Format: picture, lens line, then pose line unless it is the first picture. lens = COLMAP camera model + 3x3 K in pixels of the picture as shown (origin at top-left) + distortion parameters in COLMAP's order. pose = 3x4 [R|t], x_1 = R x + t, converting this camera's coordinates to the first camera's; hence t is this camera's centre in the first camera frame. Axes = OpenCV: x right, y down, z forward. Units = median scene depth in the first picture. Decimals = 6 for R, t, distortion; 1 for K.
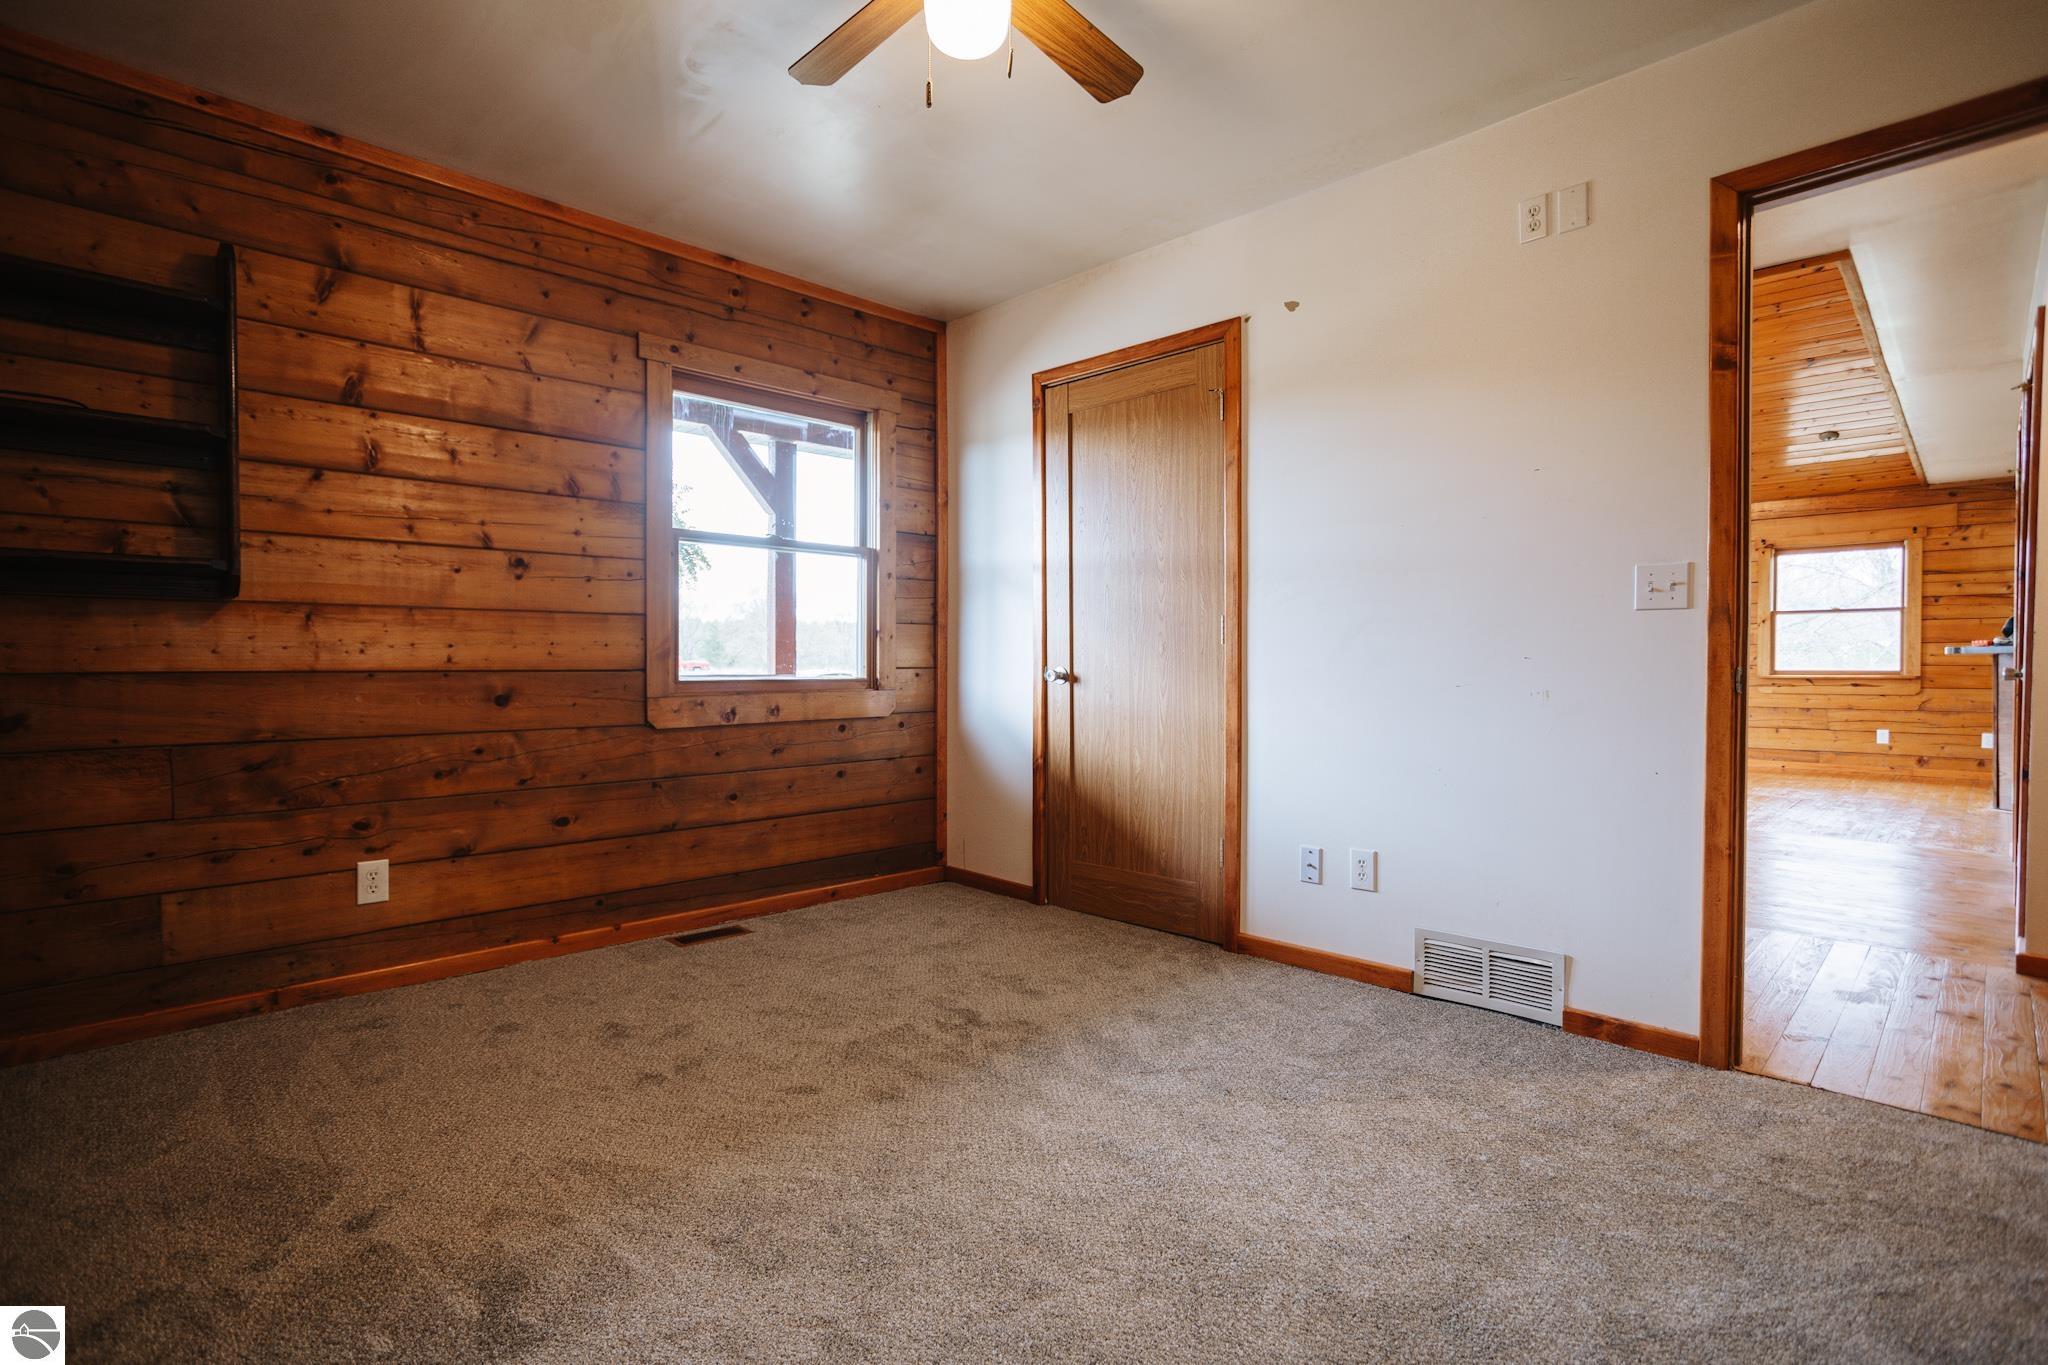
lens RADIAL K [[992.7, 0, 1023.4], [0, 992.7, 663.8], [0, 0, 1]] dist [-0.021333, 0.007663]
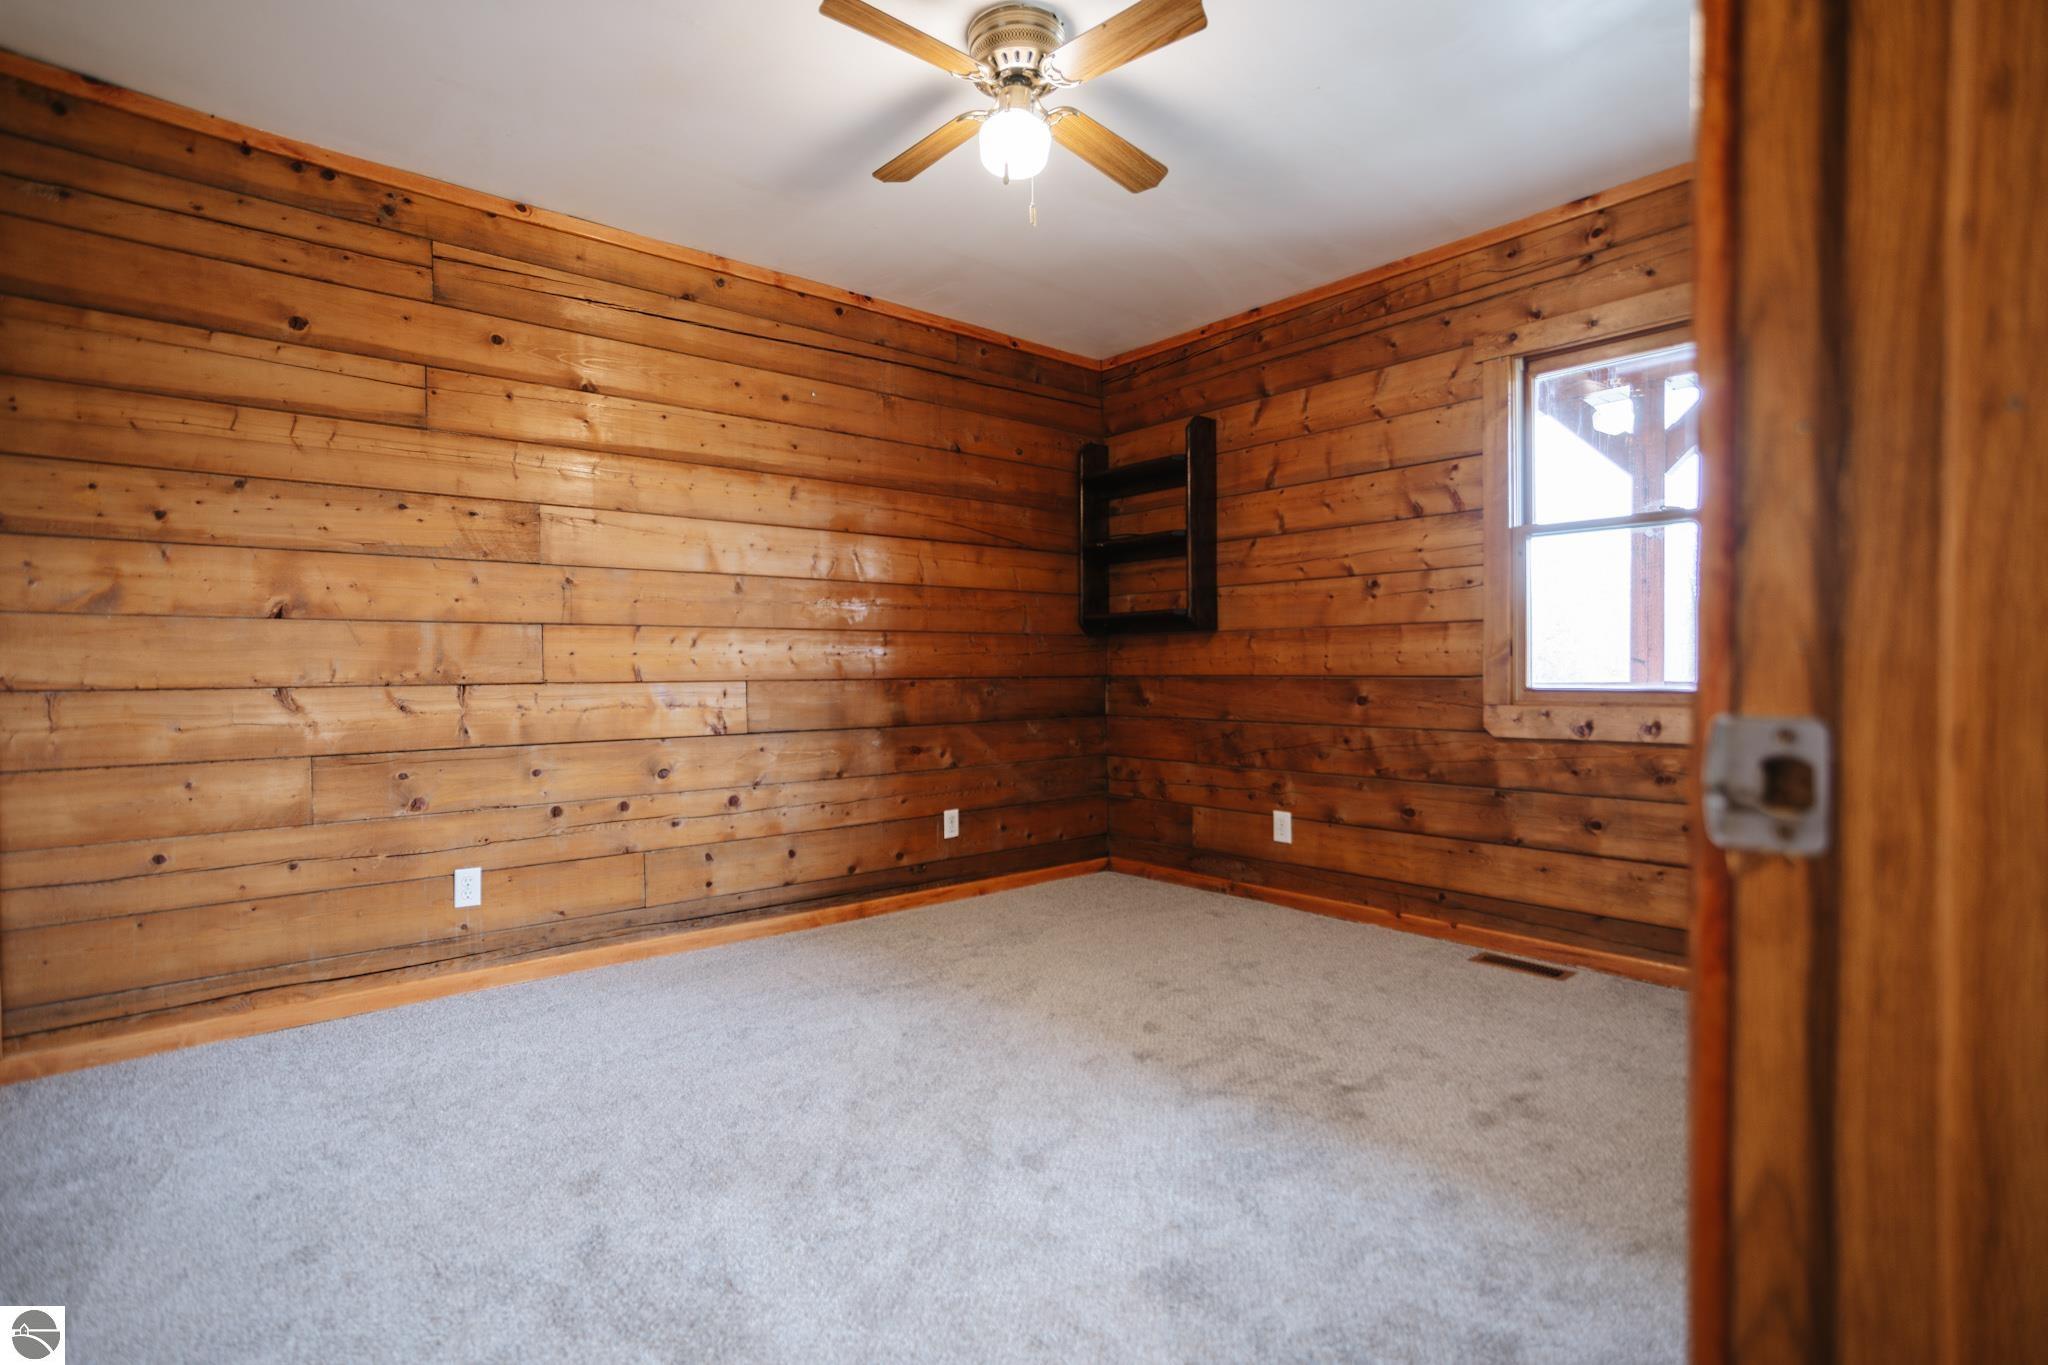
lens RADIAL K [[992.7, 0, 1024.3], [0, 992.7, 680.6], [0, 0, 1]] dist [-0.021333, 0.007663]
pose [[-0.076013, 0.005607, -0.997091, 0.764018], [-0.001583, 0.999982, 0.005744, 0.007152], [0.997106, 0.002015, -0.076003, 0.741413]]
